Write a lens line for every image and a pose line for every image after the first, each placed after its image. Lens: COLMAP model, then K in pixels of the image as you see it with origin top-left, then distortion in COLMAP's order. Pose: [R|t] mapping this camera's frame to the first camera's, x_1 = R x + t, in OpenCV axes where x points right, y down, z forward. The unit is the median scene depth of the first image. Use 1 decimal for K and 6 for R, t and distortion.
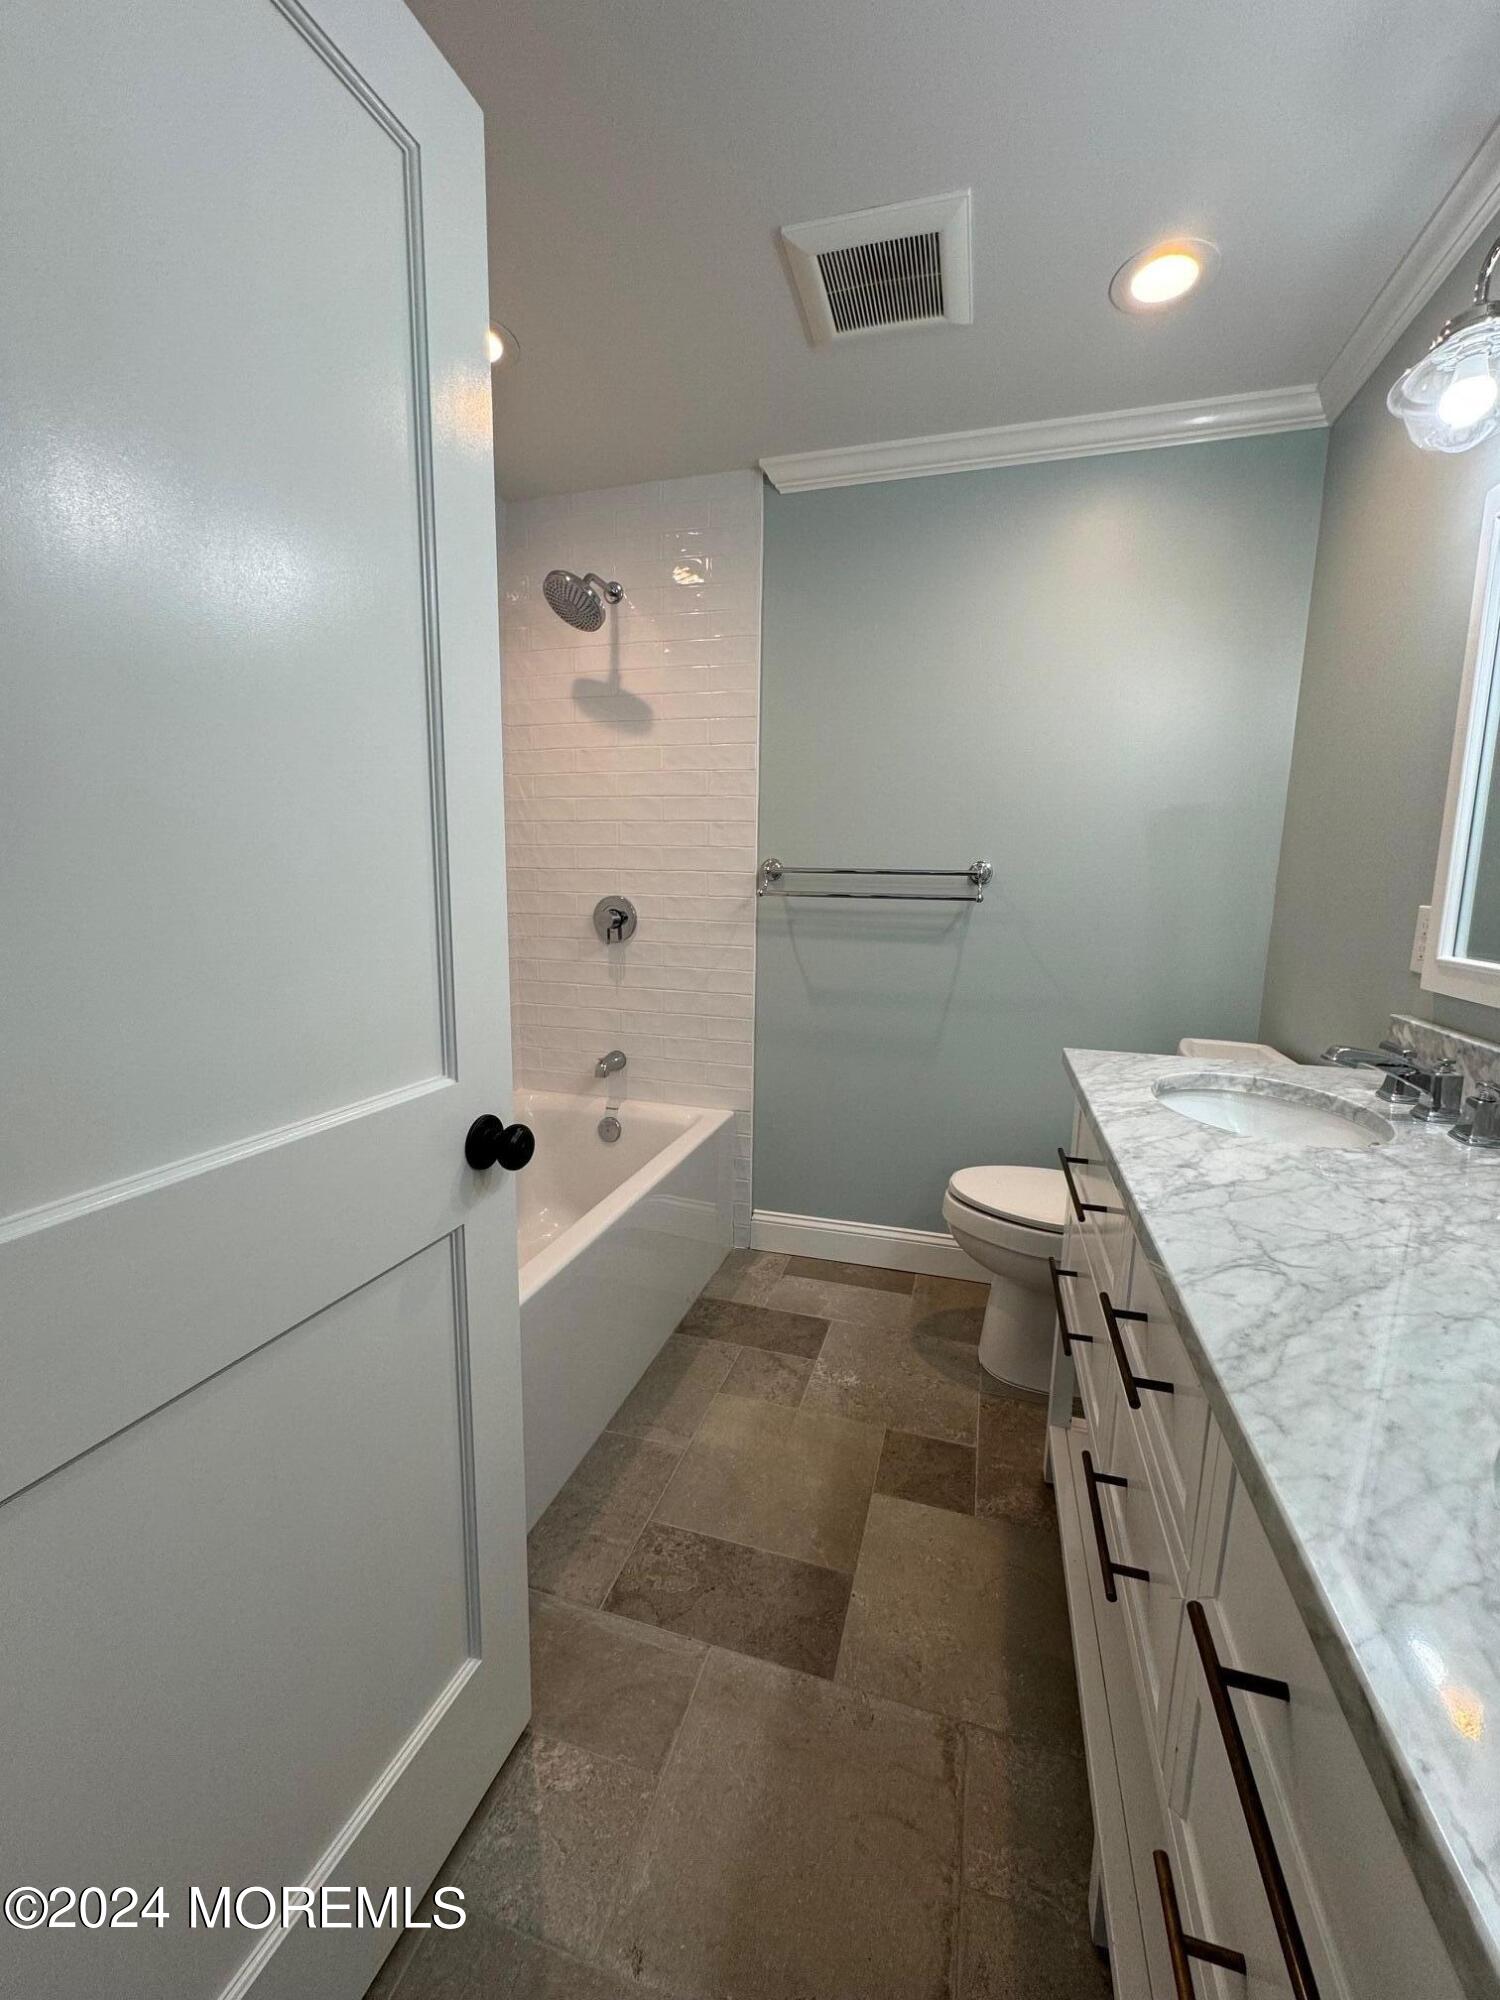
lens RADIAL K [[796.3, 0, 747.8], [0, 796.3, 1002.0], [0, 0, 1]] dist [-0.002214, 0.000178]
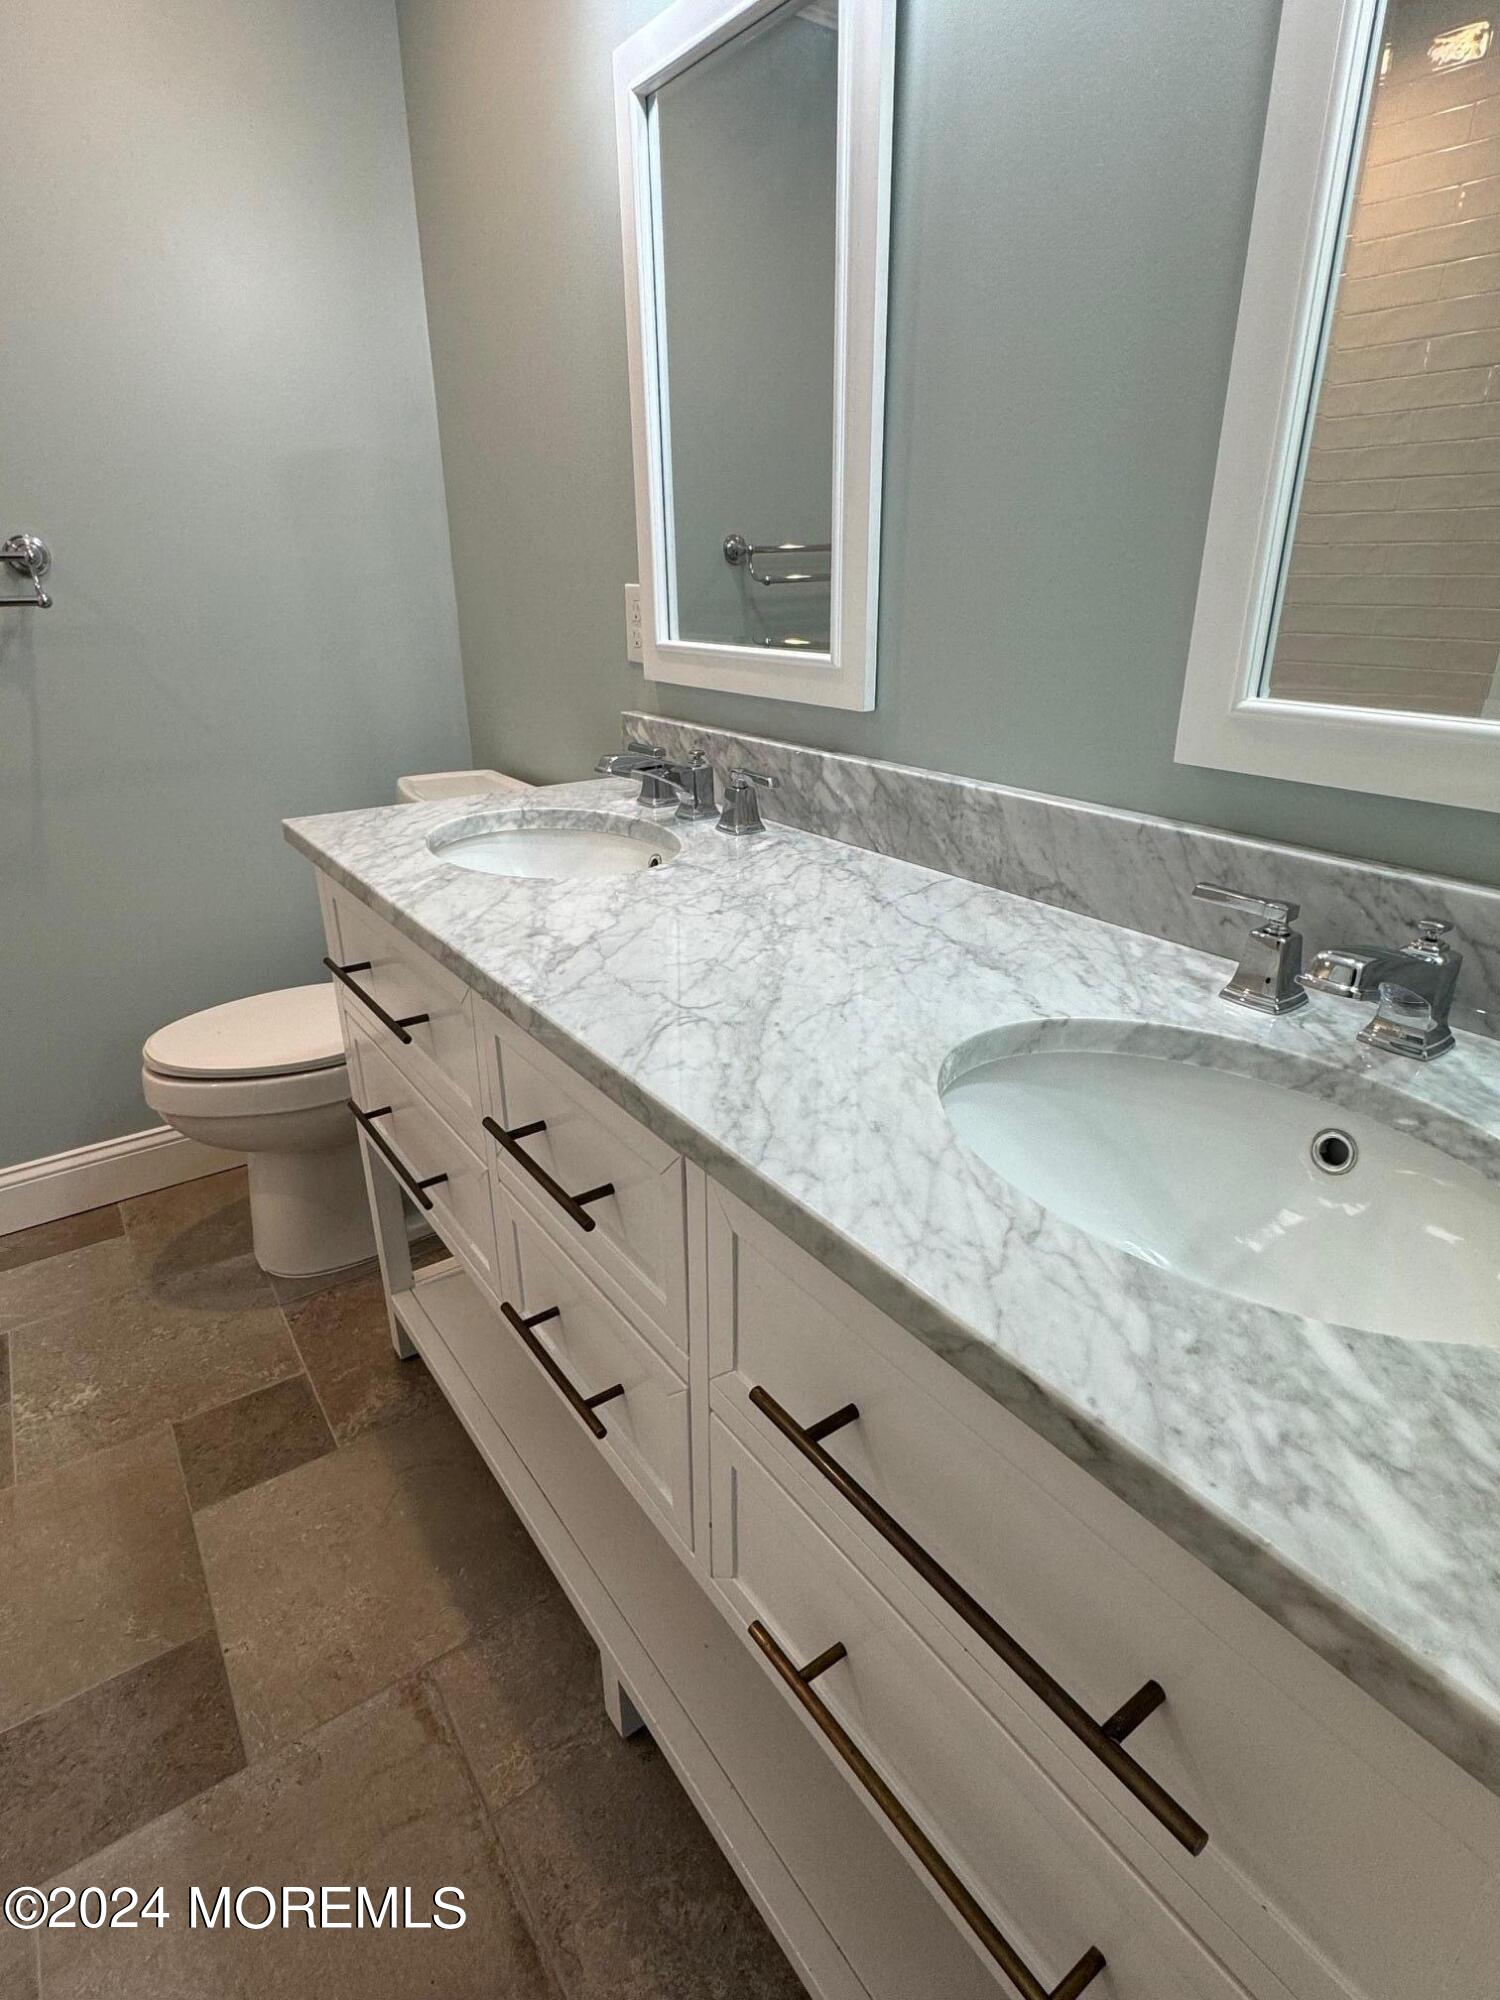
lens RADIAL K [[1041.0, 0, 748.2], [0, 1041.0, 992.8], [0, 0, 1]] dist [0.002637, -0.001575]
pose [[0.617136, -0.316457, 0.720416, -0.071756], [0.140199, 0.945134, 0.295069, -0.013591], [-0.774266, -0.081096, 0.627643, 0.126560]]
